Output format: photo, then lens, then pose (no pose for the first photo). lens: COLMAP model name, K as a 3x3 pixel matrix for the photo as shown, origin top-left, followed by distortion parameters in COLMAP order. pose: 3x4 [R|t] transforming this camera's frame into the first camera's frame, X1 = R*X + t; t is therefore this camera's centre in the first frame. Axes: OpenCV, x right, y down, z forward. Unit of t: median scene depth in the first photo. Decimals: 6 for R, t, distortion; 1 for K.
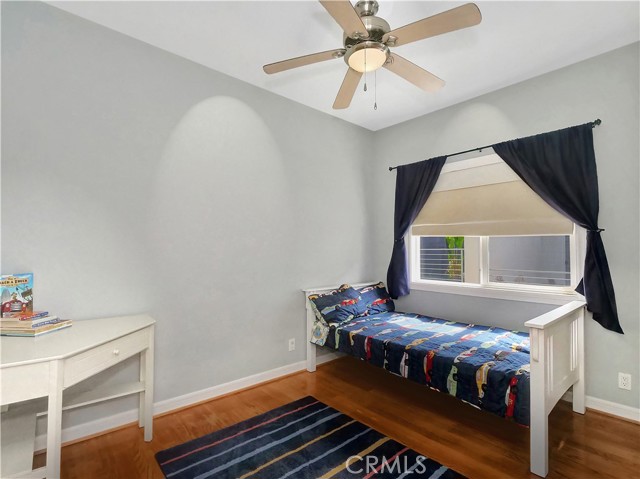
lens RADIAL K [[326.3, 0, 316.7], [0, 326.3, 252.4], [0, 0, 1]] dist [-0.006221, -0.001036]
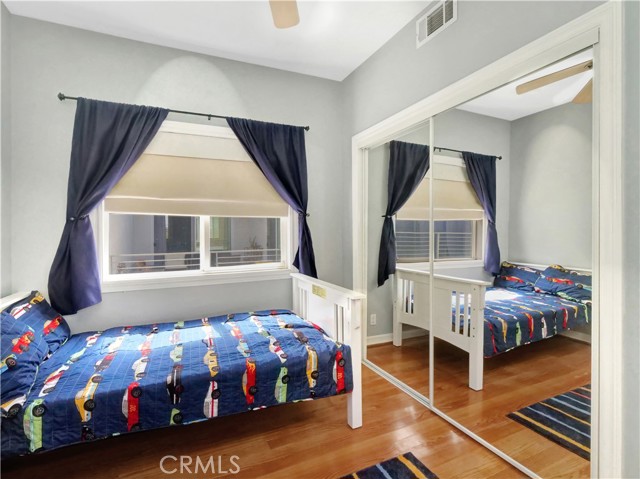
lens RADIAL K [[318.7, 0, 319.9], [0, 318.7, 235.6], [0, 0, 1]] dist [-0.005019, -0.000935]
pose [[0.278655, -0.024022, 0.960091, -0.287095], [0.022527, 0.999576, 0.018471, -0.007386], [-0.960127, 0.016481, 0.279078, 0.561494]]
